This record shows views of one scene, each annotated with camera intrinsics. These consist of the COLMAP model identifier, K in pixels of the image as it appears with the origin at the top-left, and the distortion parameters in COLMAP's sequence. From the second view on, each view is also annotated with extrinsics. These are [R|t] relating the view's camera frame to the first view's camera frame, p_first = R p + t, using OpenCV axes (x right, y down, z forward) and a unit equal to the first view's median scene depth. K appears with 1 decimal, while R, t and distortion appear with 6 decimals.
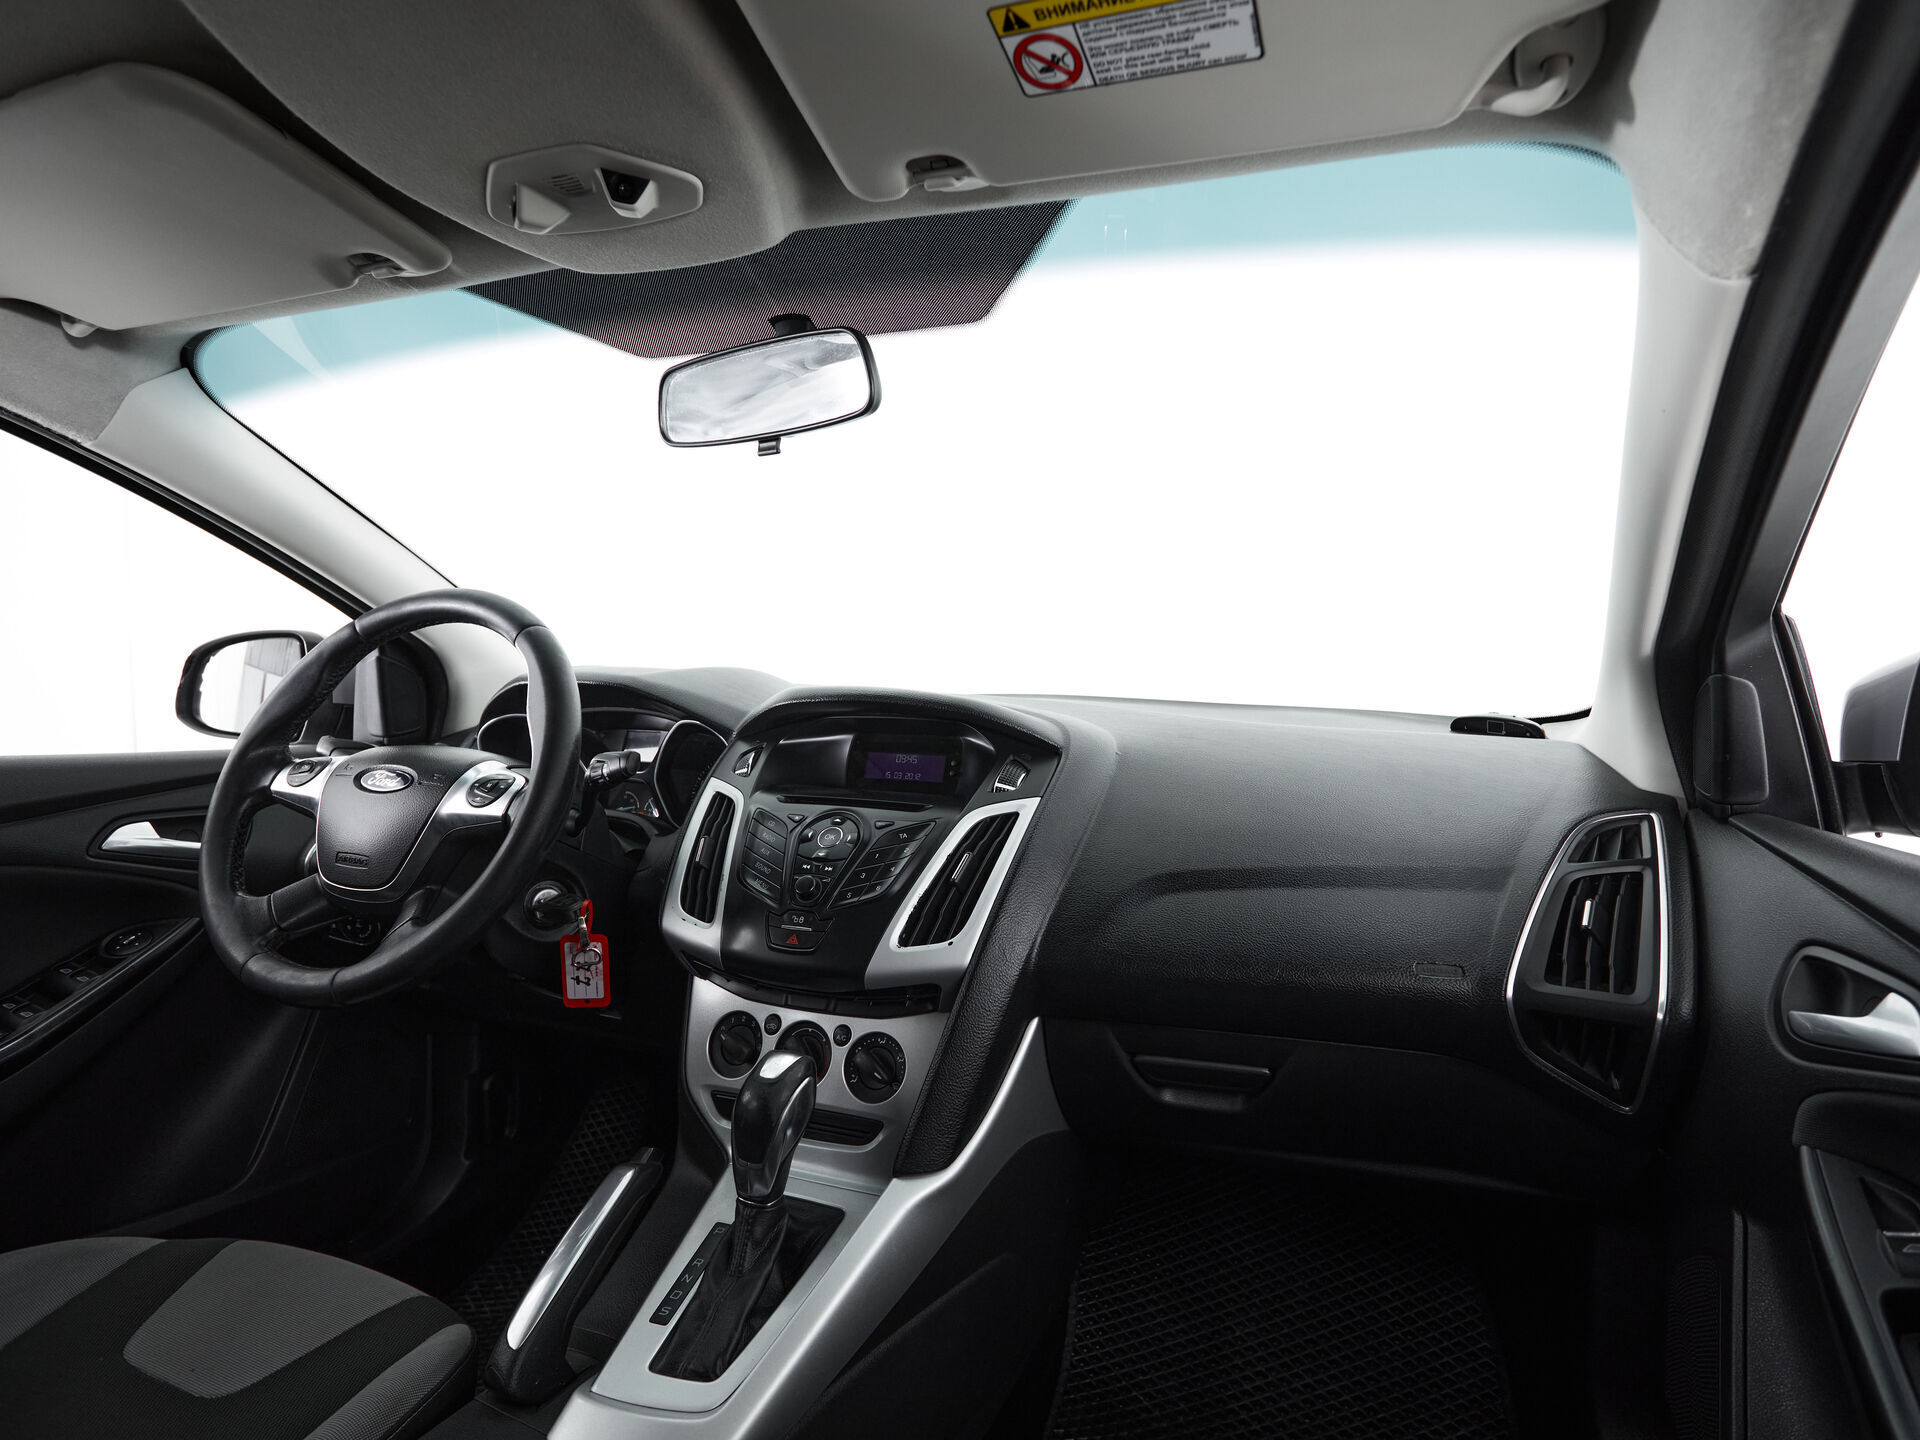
lens RADIAL K [[1023.7, 0, 1001.5], [0, 1023.7, 722.8], [0, 0, 1]] dist [0.000093, 0.000050]
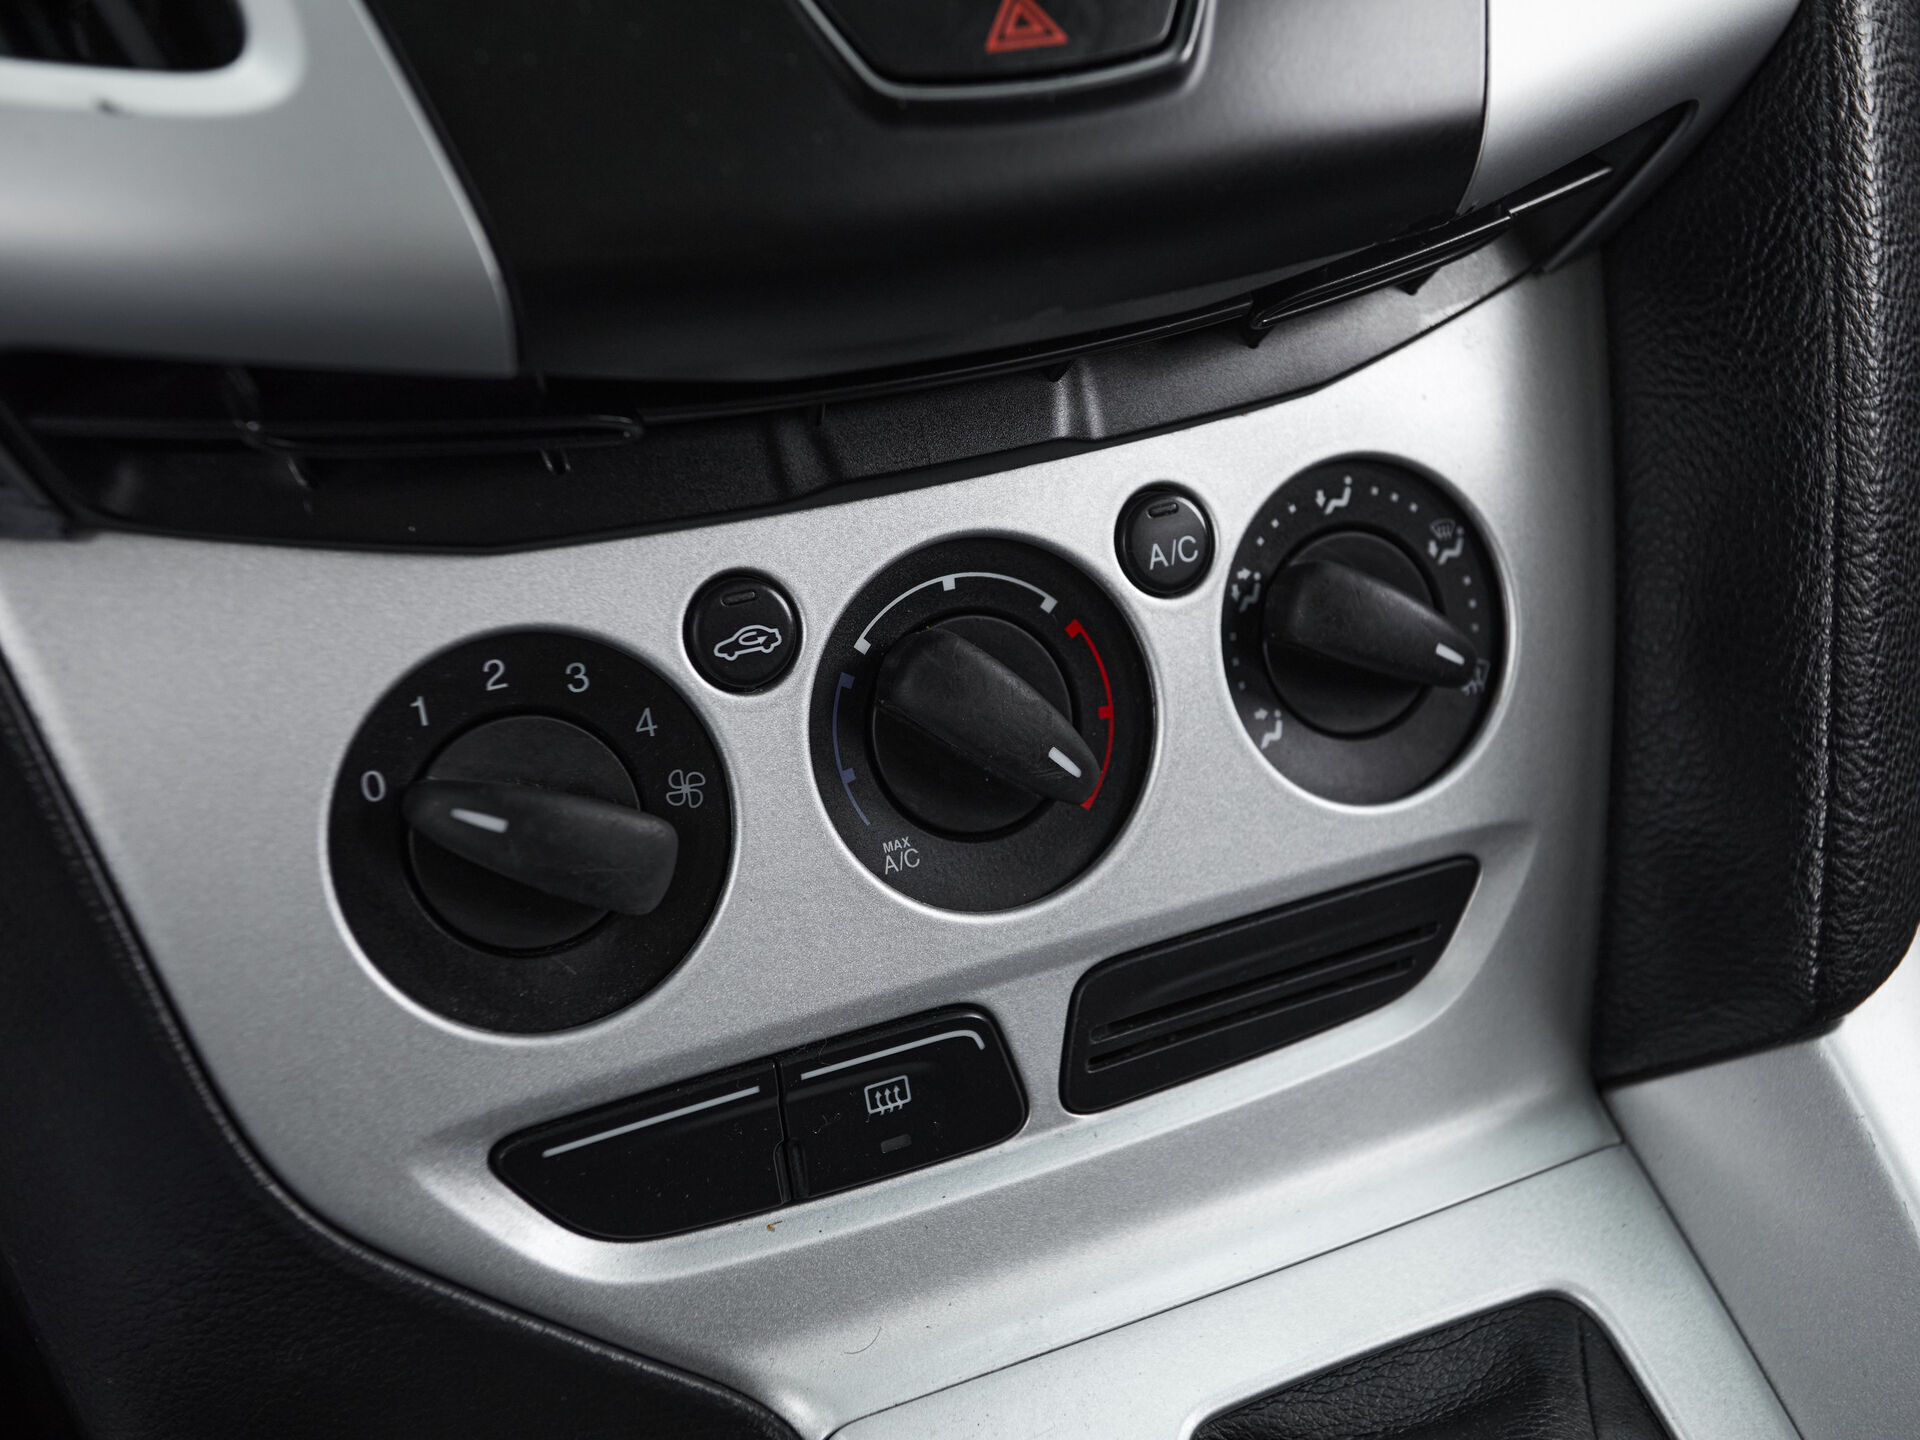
lens RADIAL K [[2305.0, 0, 960.0], [0, 2305.0, 720.0], [0, 0, 1]] dist [0.017323, 0.019284]
pose [[0.693615, -0.356046, 0.626202, -0.420925], [0.070631, 0.898734, 0.432768, 0.147845], [-0.716875, -0.255945, 0.648523, 0.715608]]
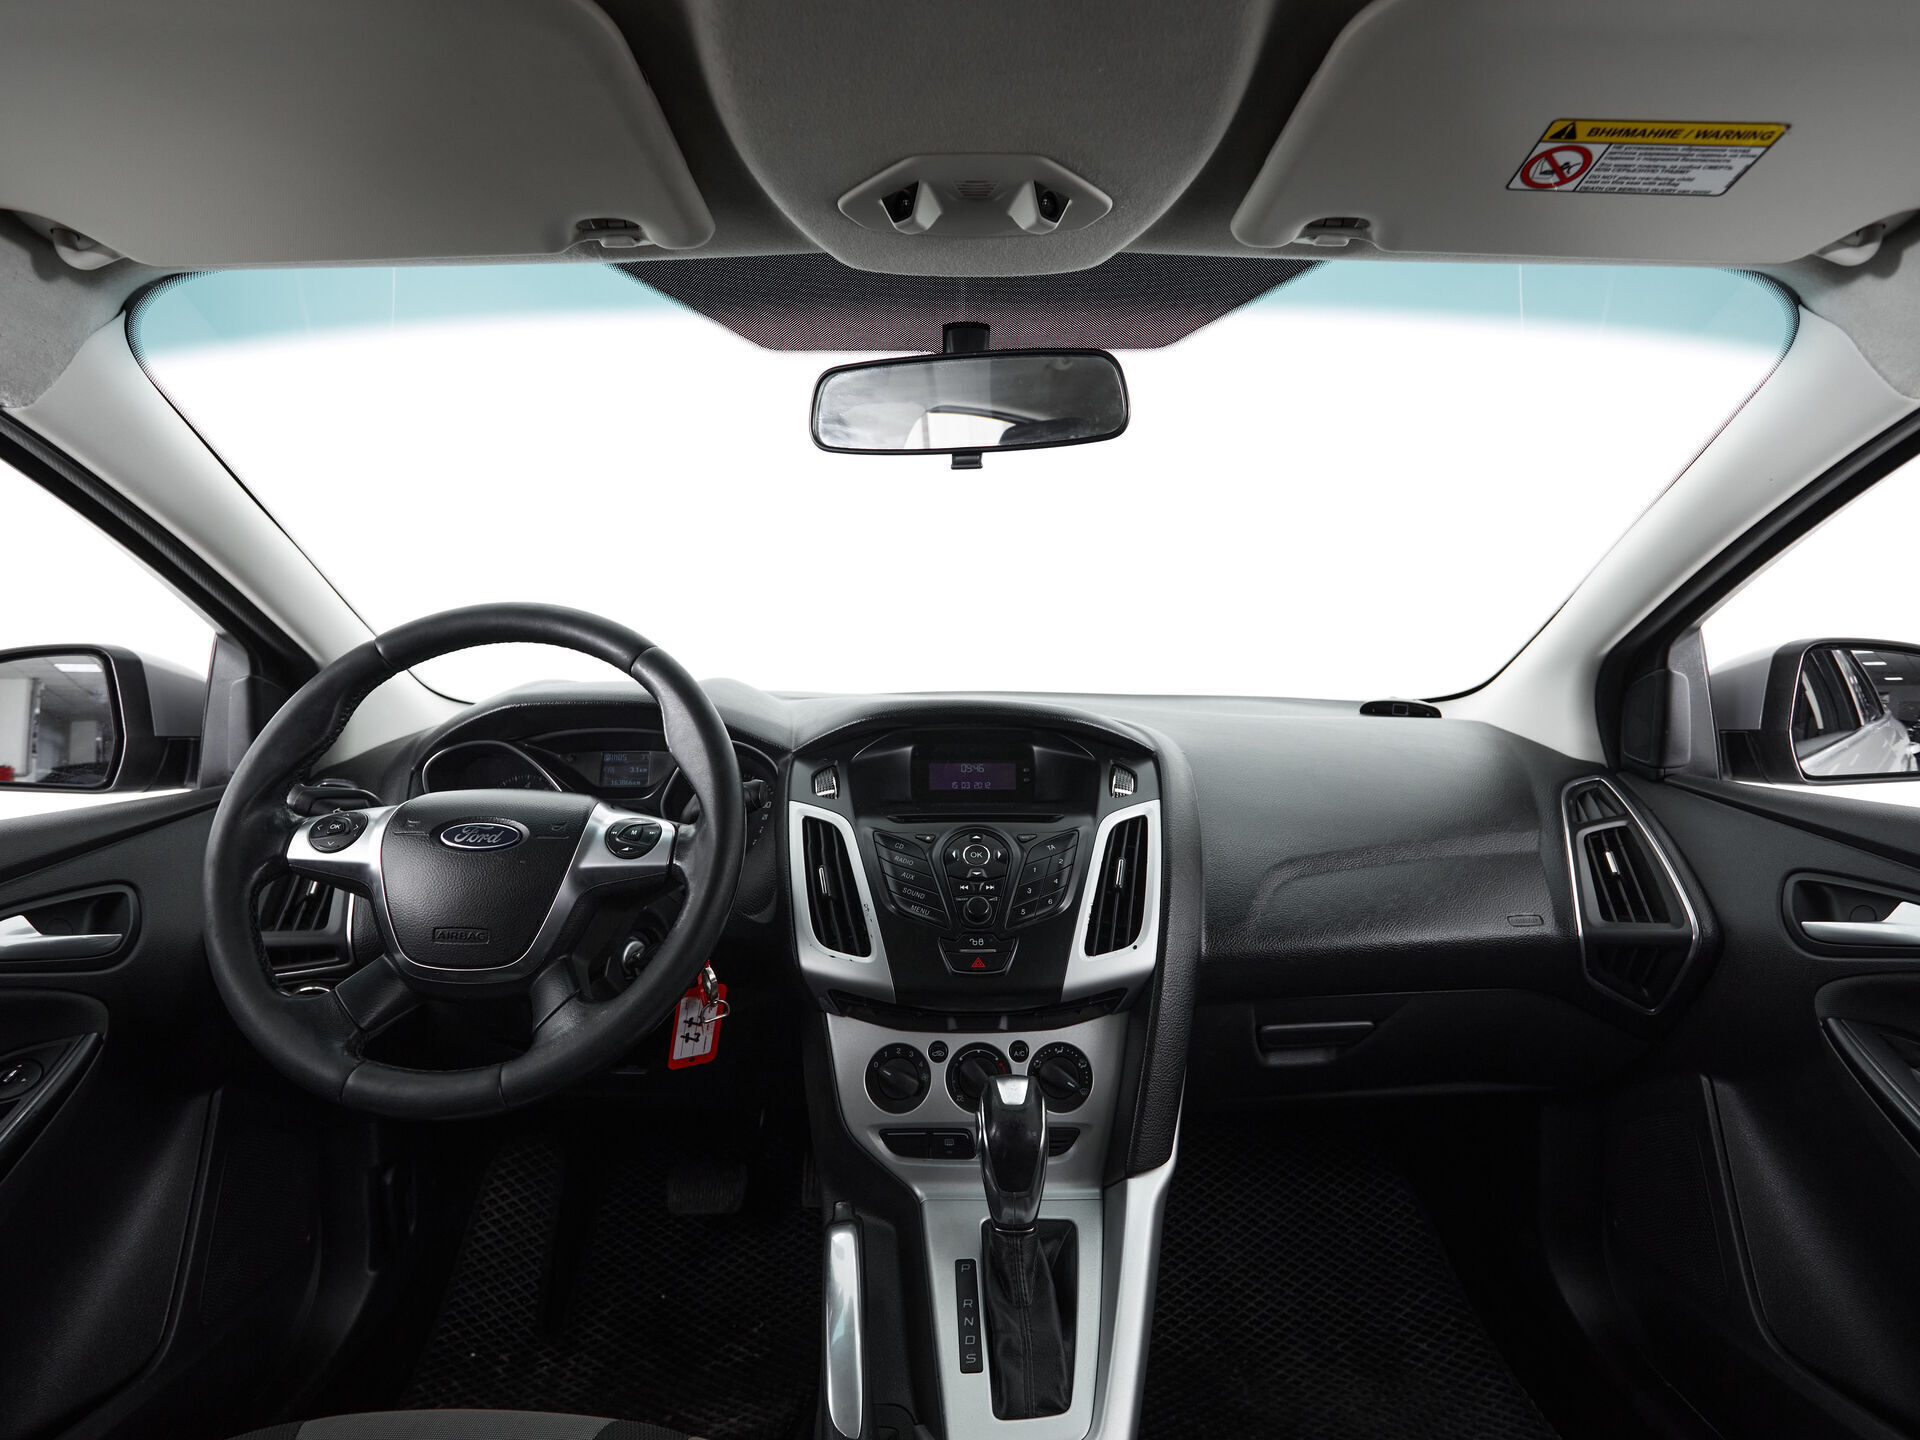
lens RADIAL K [[1022.0, 0, 960.0], [0, 1022.0, 720.0], [0, 0, 1]] dist [-0.003772, -0.000054]
pose [[0.937802, -0.045691, 0.344151, -0.510309], [0.037560, 0.998836, 0.030259, -0.048274], [-0.345133, -0.015450, 0.938427, 0.082091]]
